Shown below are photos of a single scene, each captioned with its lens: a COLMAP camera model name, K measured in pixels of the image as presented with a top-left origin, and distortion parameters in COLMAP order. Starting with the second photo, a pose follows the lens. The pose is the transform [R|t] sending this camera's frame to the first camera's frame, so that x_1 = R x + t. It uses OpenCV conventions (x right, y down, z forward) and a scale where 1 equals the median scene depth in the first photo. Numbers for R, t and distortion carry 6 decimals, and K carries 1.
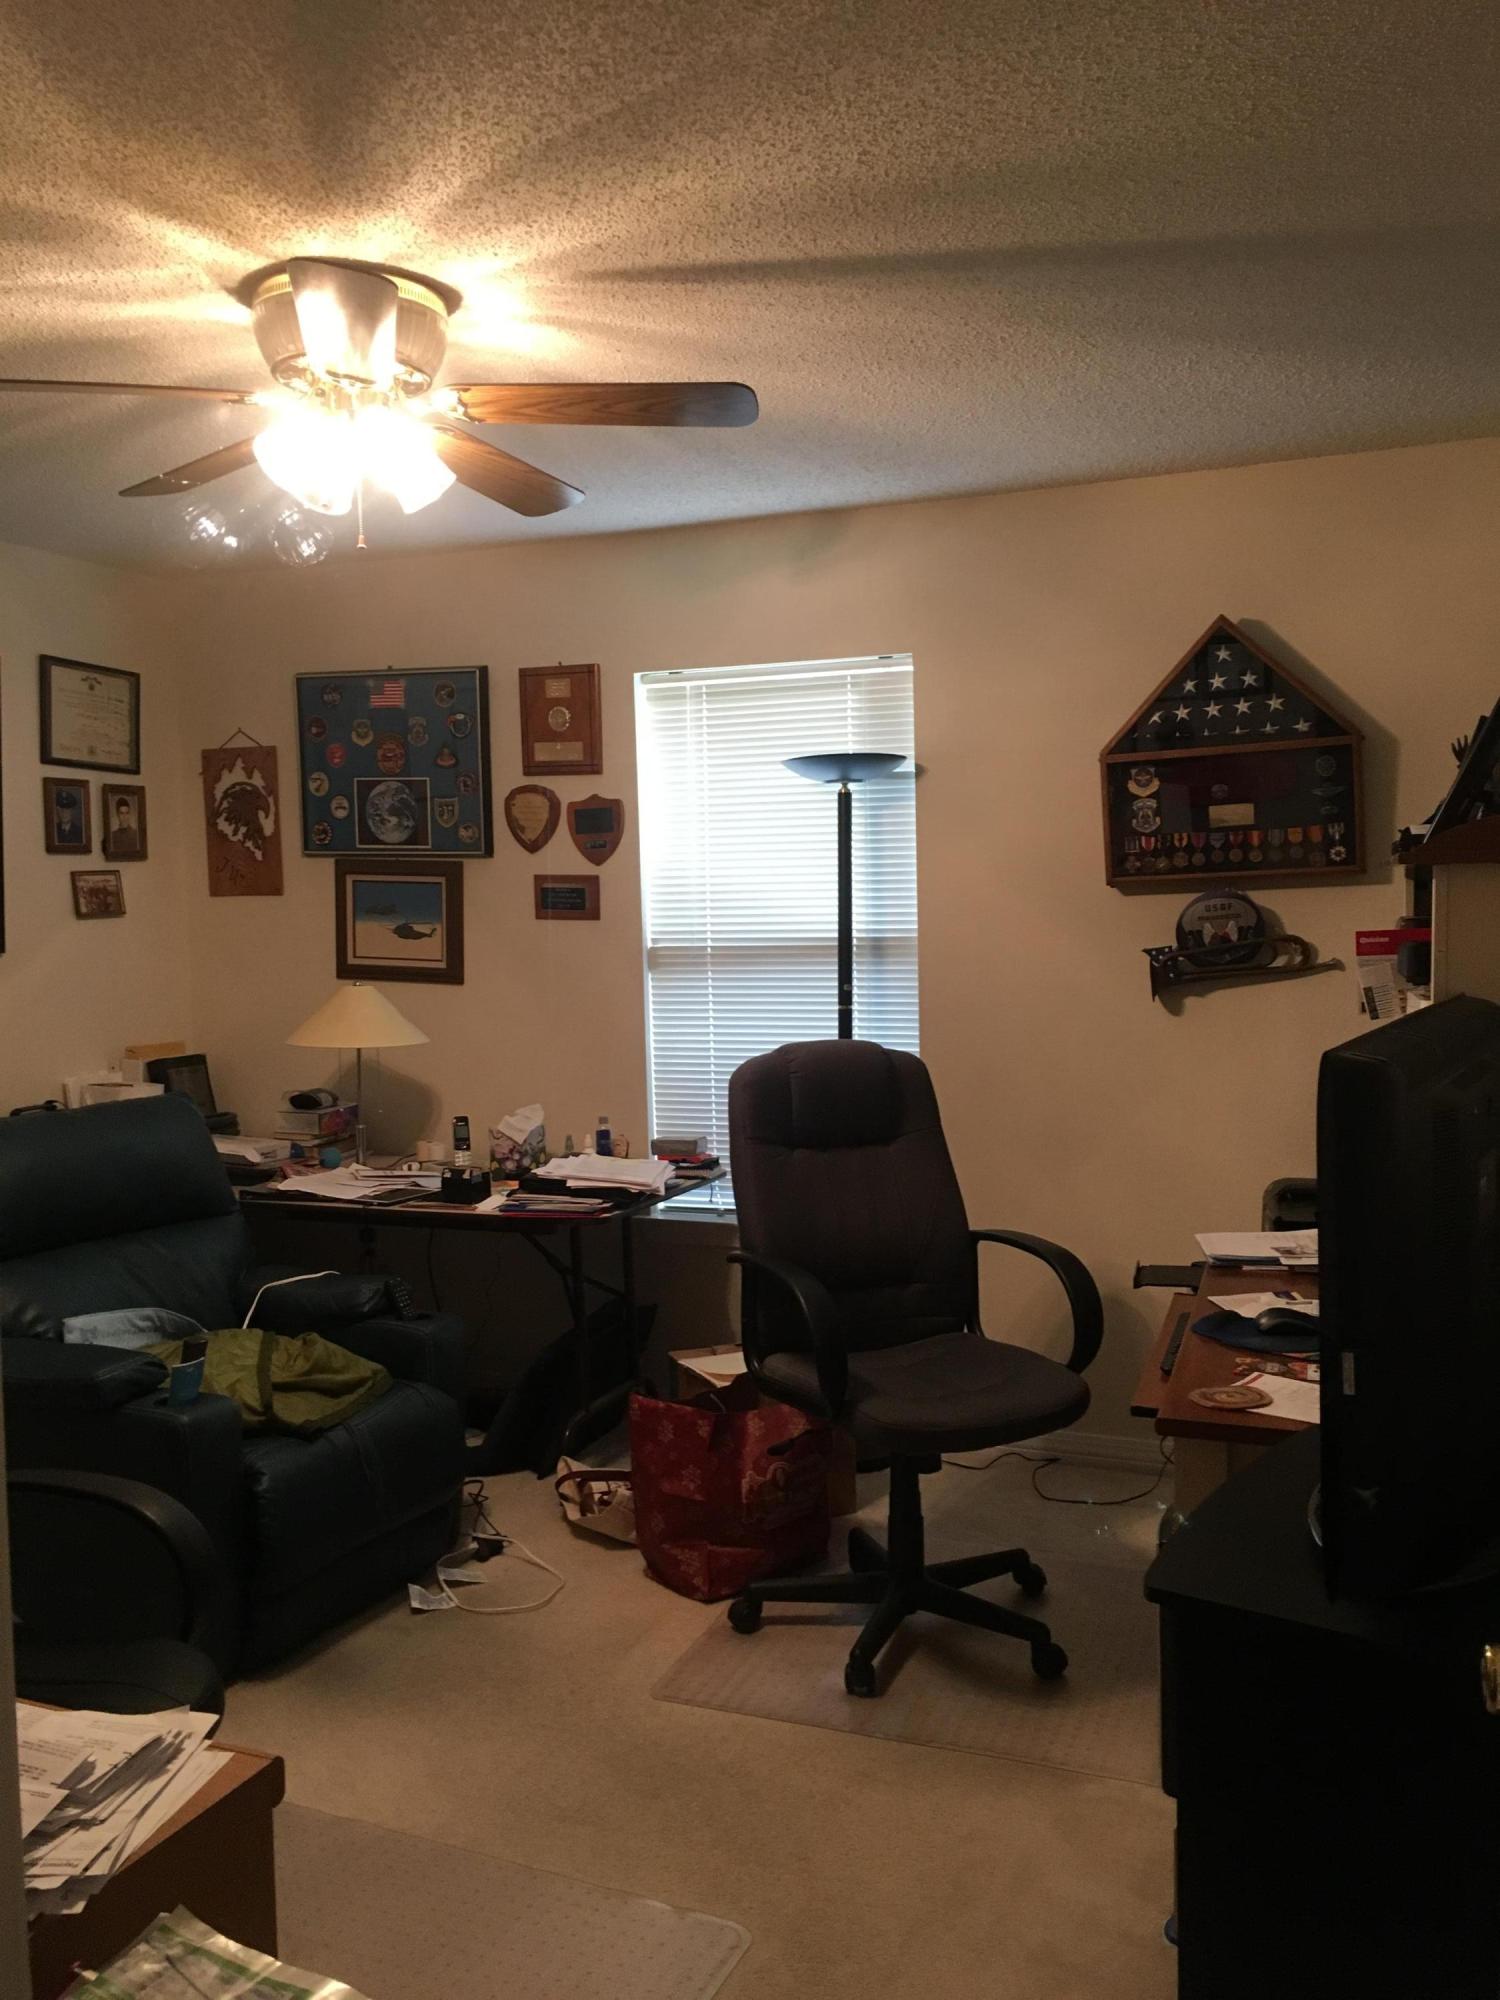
lens RADIAL K [[1691.3, 0, 751.1], [0, 1691.3, 999.5], [0, 0, 1]] dist [0.008887, 0.000124]
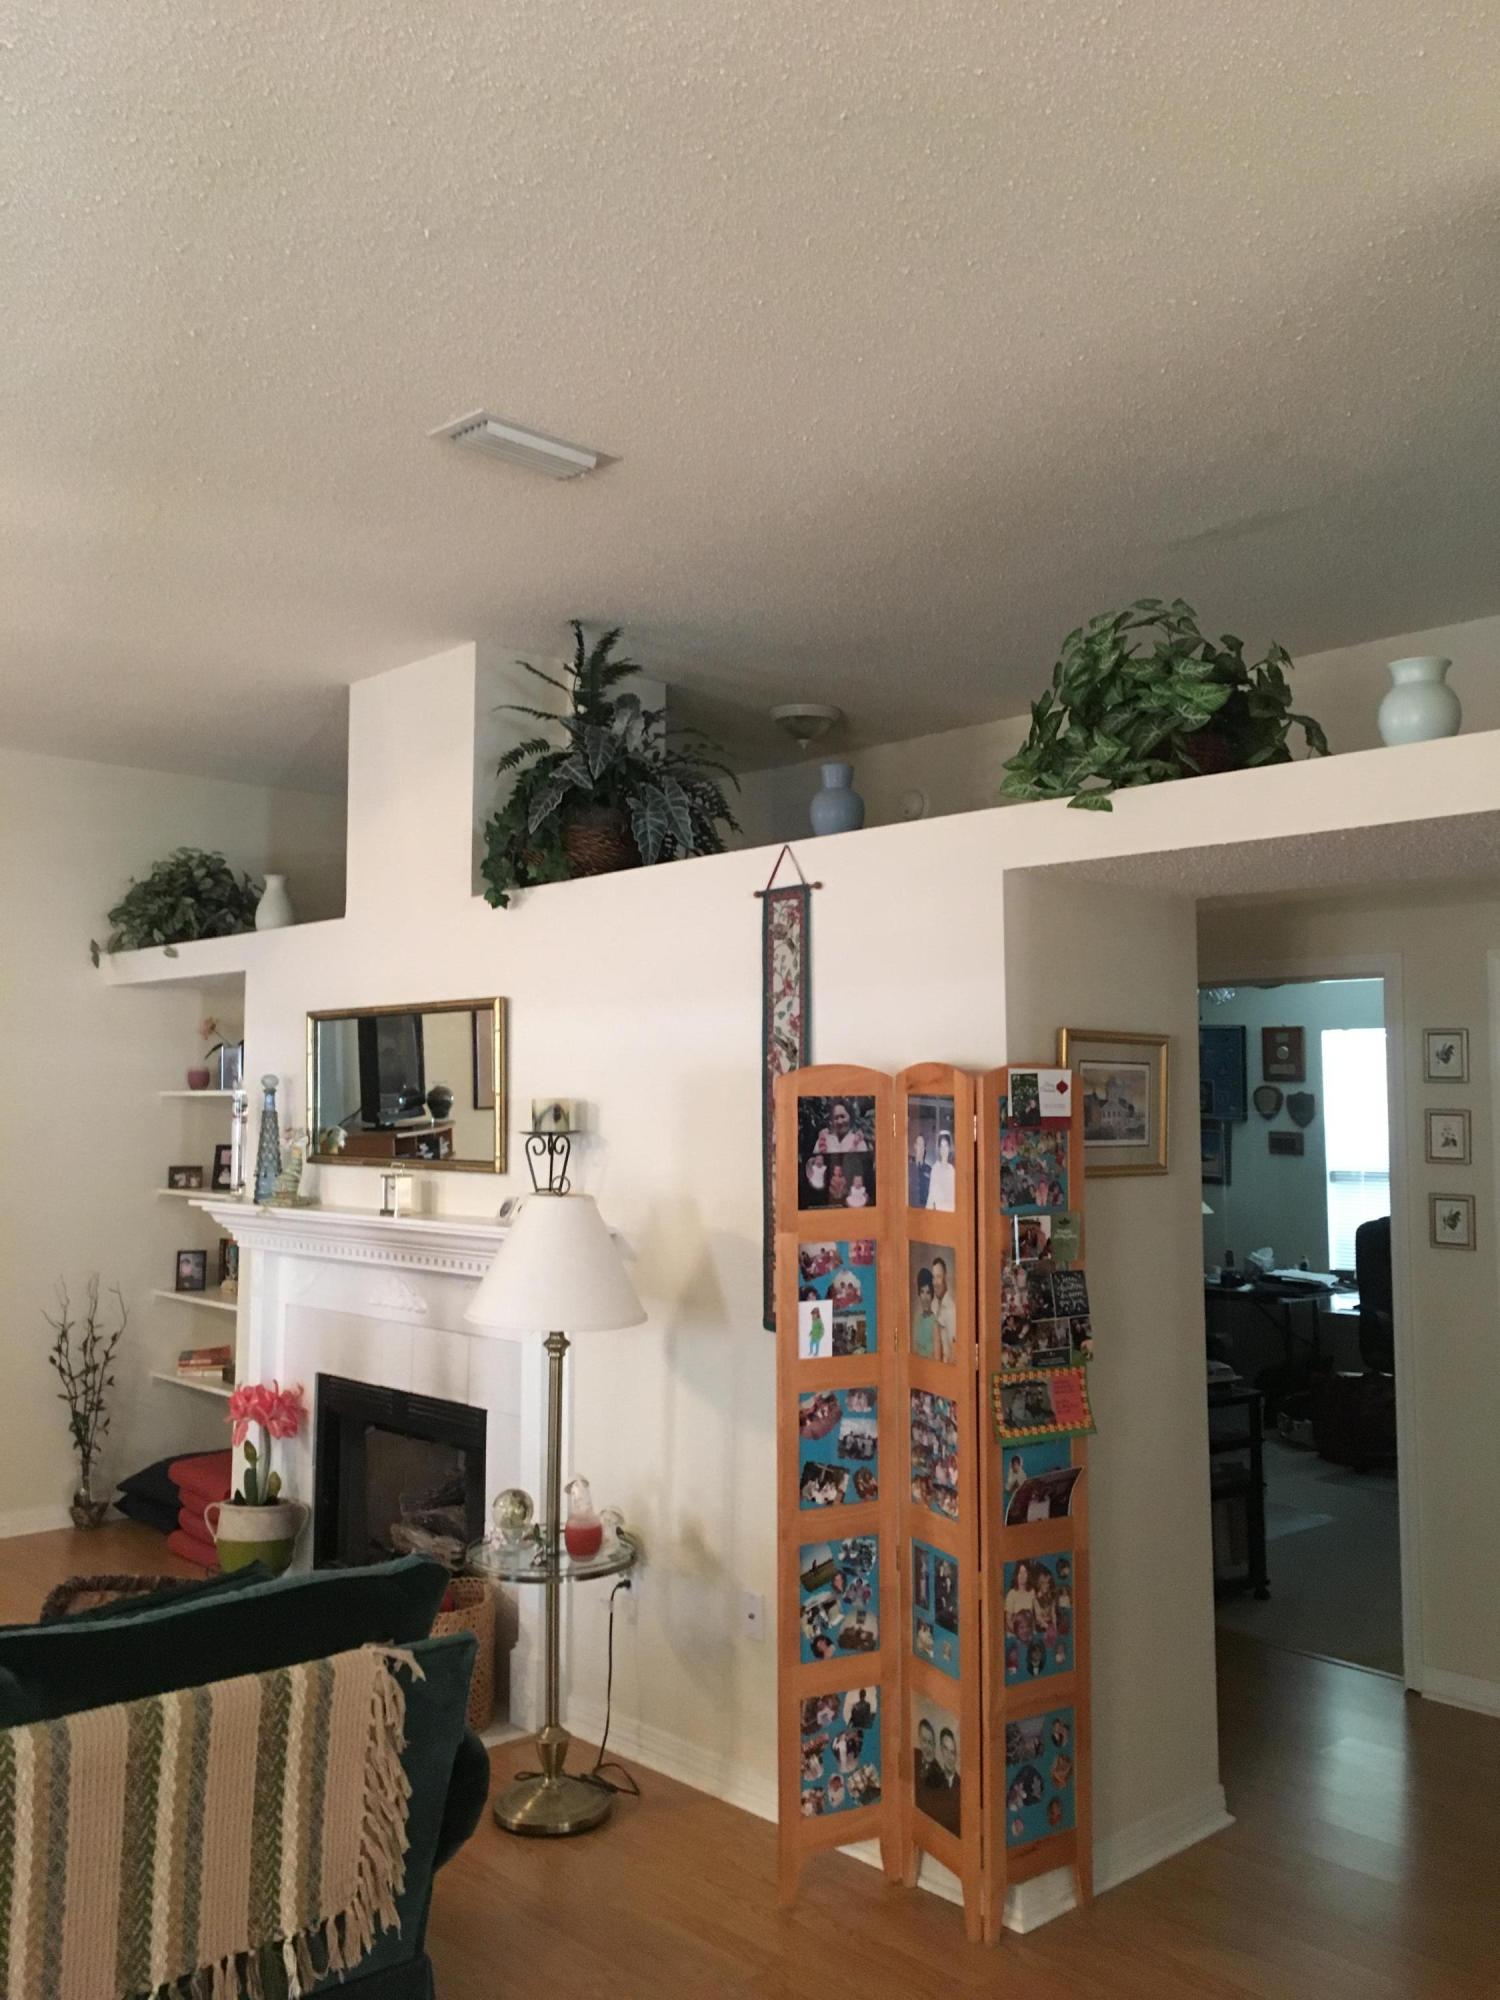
lens RADIAL K [[1691.3, 0, 751.9], [0, 1691.3, 1002.6], [0, 0, 1]] dist [0.008887, 0.000124]
pose [[0.907594, -0.011138, -0.419701, 0.155859], [-0.047453, 0.990522, -0.128900, 0.060443], [0.417159, 0.136905, 0.898463, -1.052409]]
